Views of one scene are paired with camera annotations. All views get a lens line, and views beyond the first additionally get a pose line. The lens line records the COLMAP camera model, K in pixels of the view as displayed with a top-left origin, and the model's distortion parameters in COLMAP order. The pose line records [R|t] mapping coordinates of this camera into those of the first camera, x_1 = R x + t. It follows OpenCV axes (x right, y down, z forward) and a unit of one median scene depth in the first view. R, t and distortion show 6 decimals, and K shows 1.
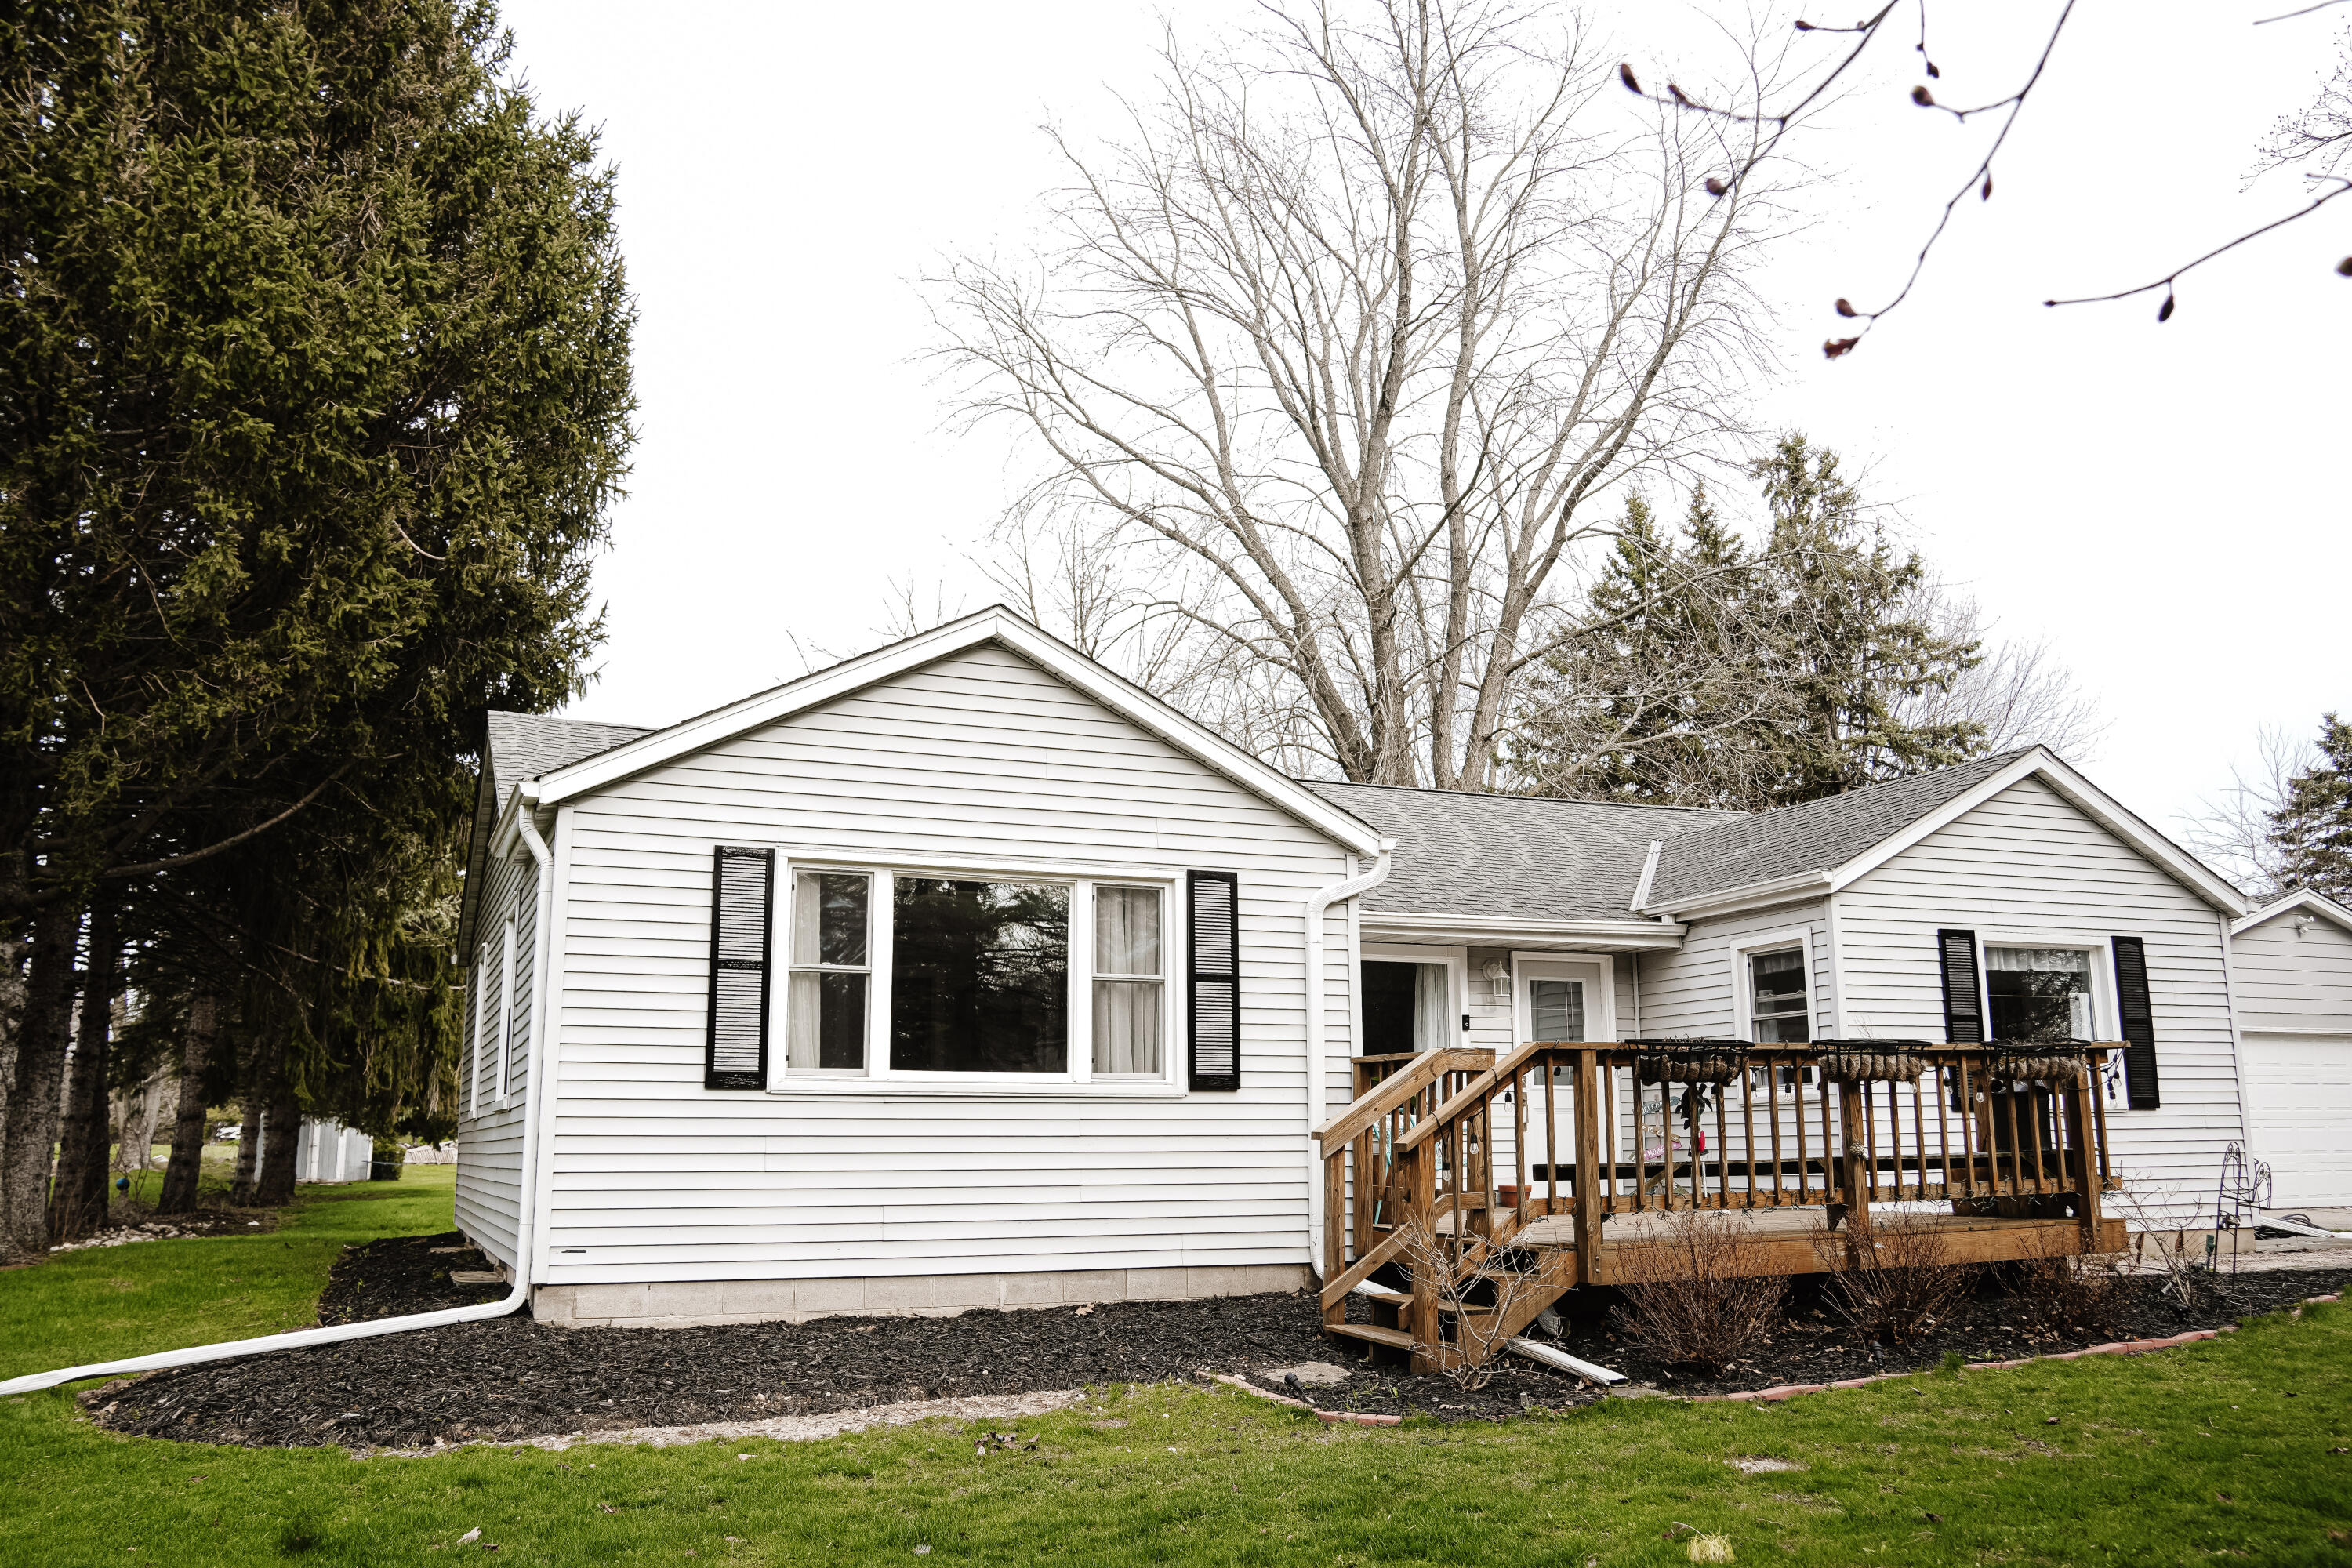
lens RADIAL K [[1916.0, 0, 1166.1], [0, 1916.0, 792.3], [0, 0, 1]] dist [-0.054785, 0.043844]
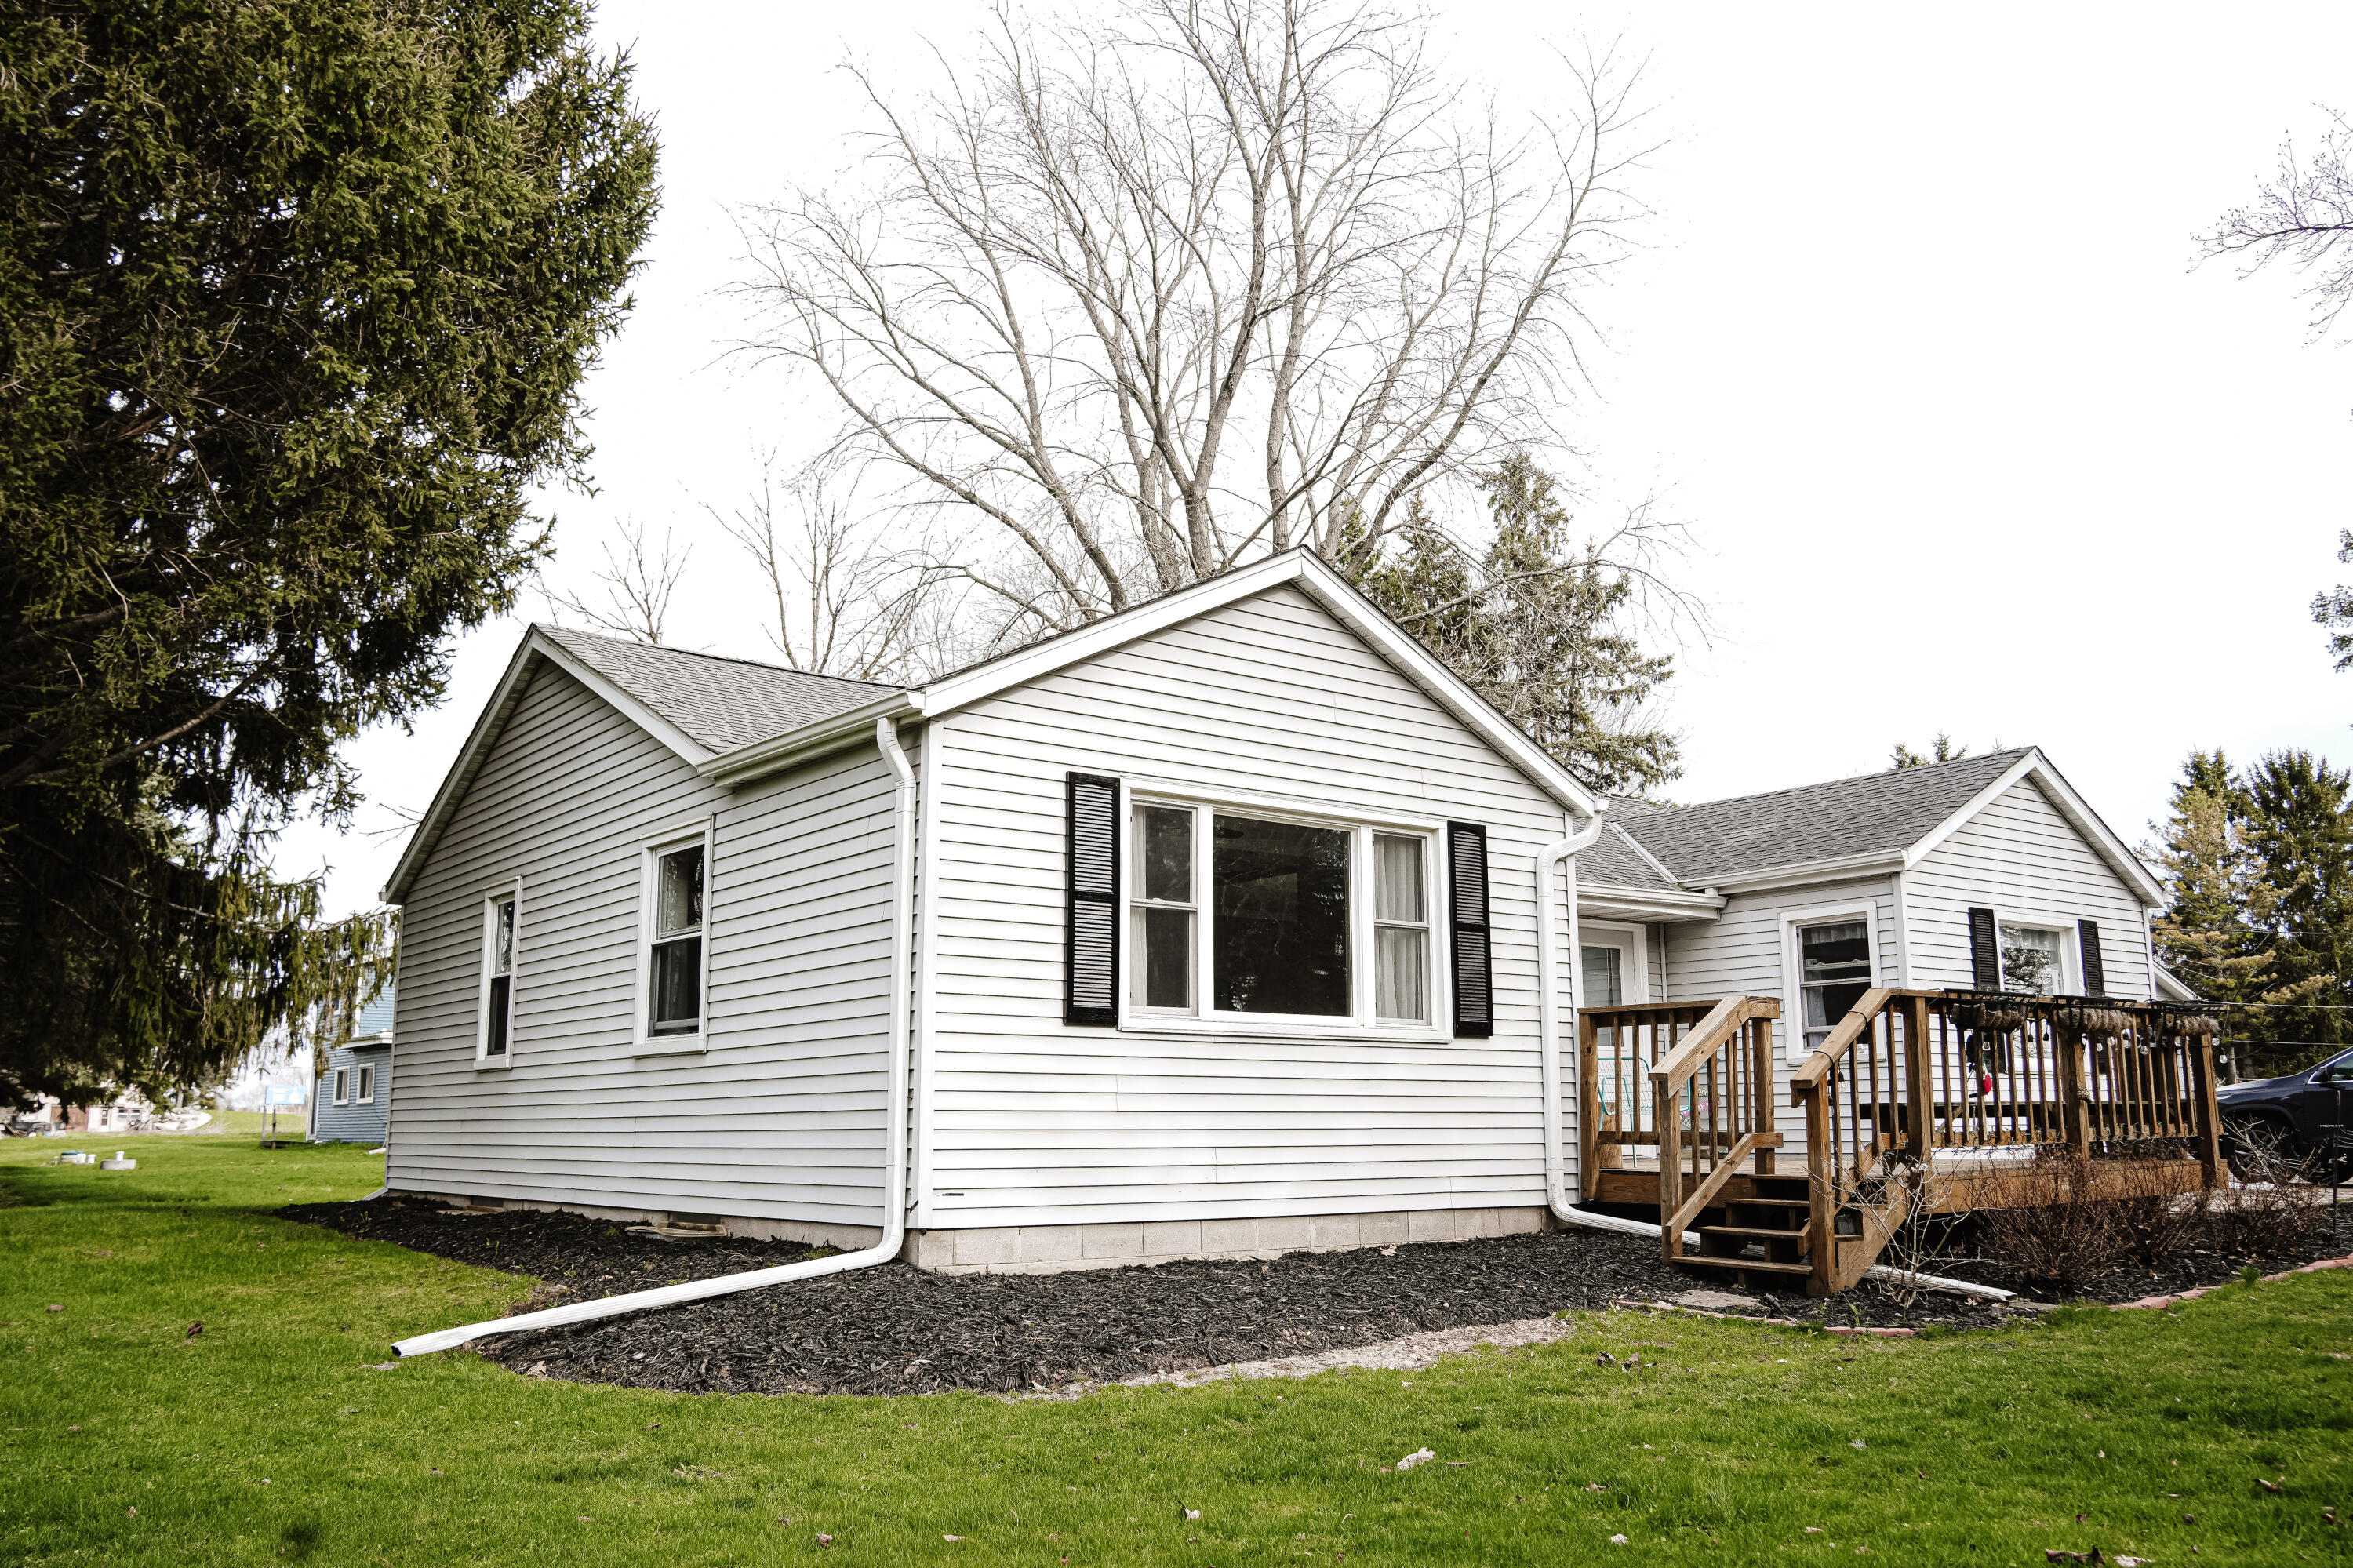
lens RADIAL K [[1916.9, 0, 1180.2], [0, 1916.9, 781.6], [0, 0, 1]] dist [-0.054785, 0.043844]
pose [[0.966917, 0.048386, 0.250460, -0.379526], [-0.048816, 0.998798, -0.004497, 0.030885], [-0.250377, -0.007879, 0.968116, 0.049267]]
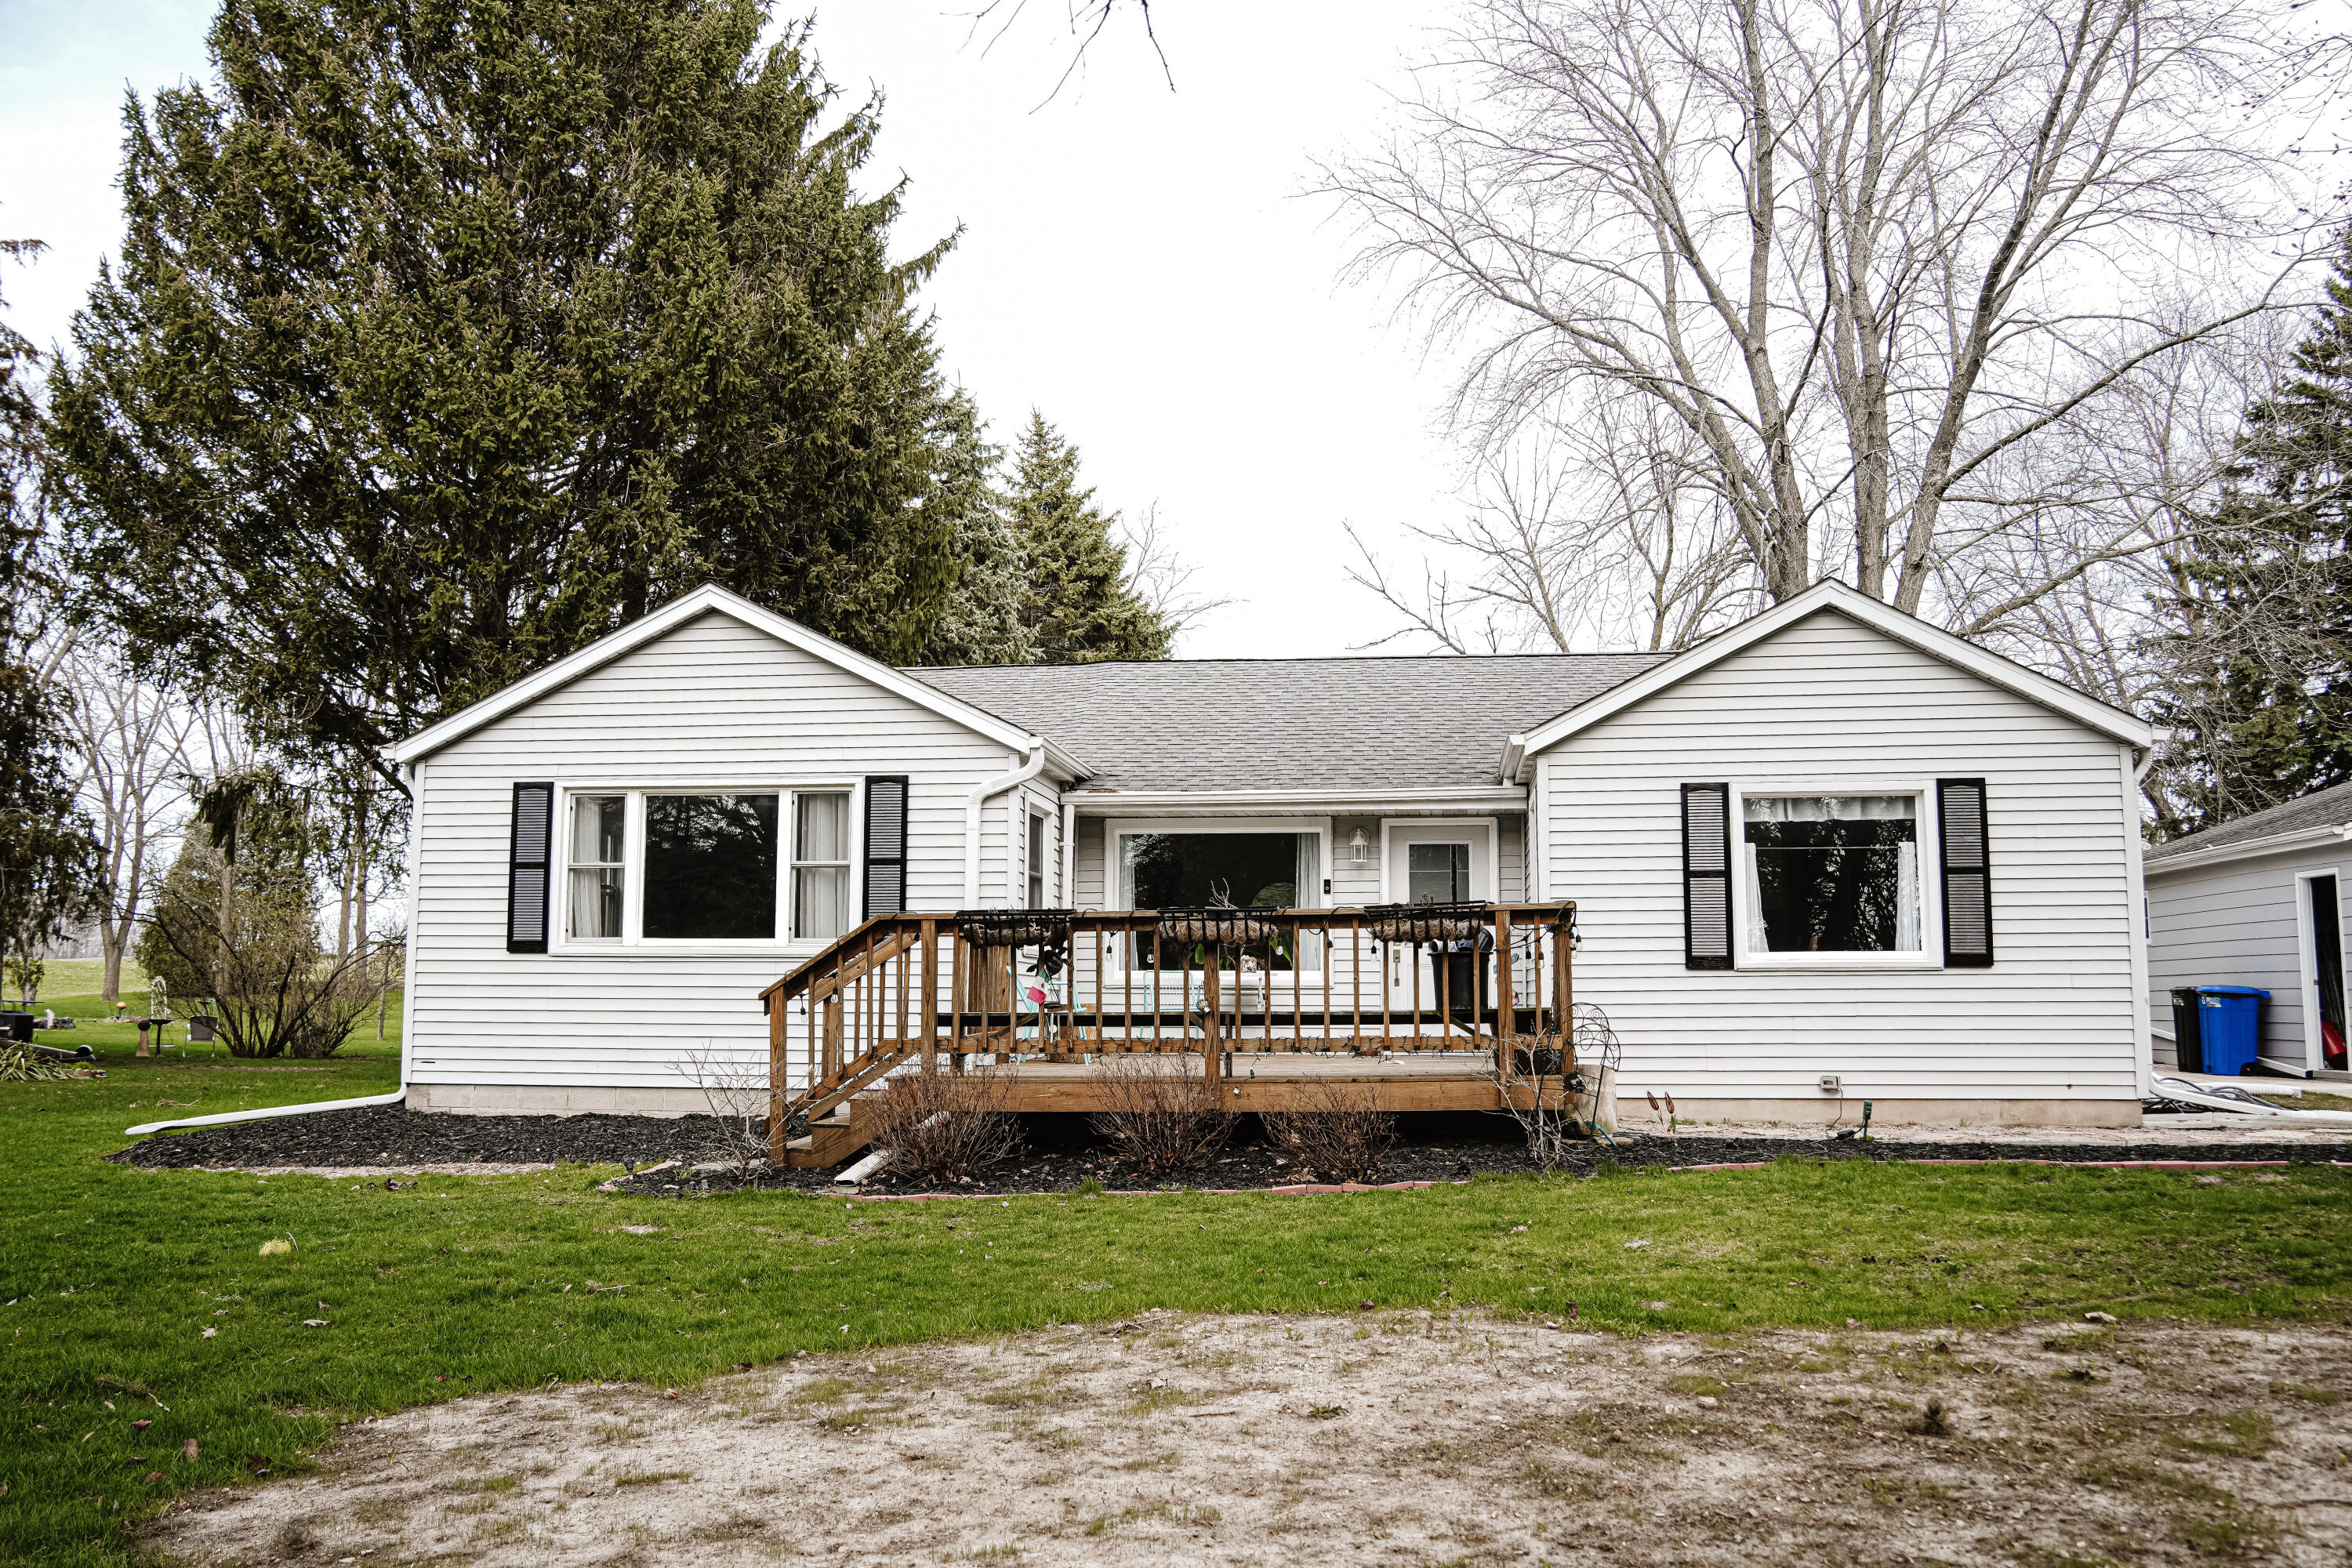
lens RADIAL K [[1916.0, 0, 1134.4], [0, 1916.0, 791.2], [0, 0, 1]] dist [-0.054785, 0.043844]
pose [[0.855323, -0.047822, -0.515883, 0.794978], [0.086627, 0.994914, 0.051397, 0.001483], [0.510801, -0.088650, 0.855116, 0.023733]]
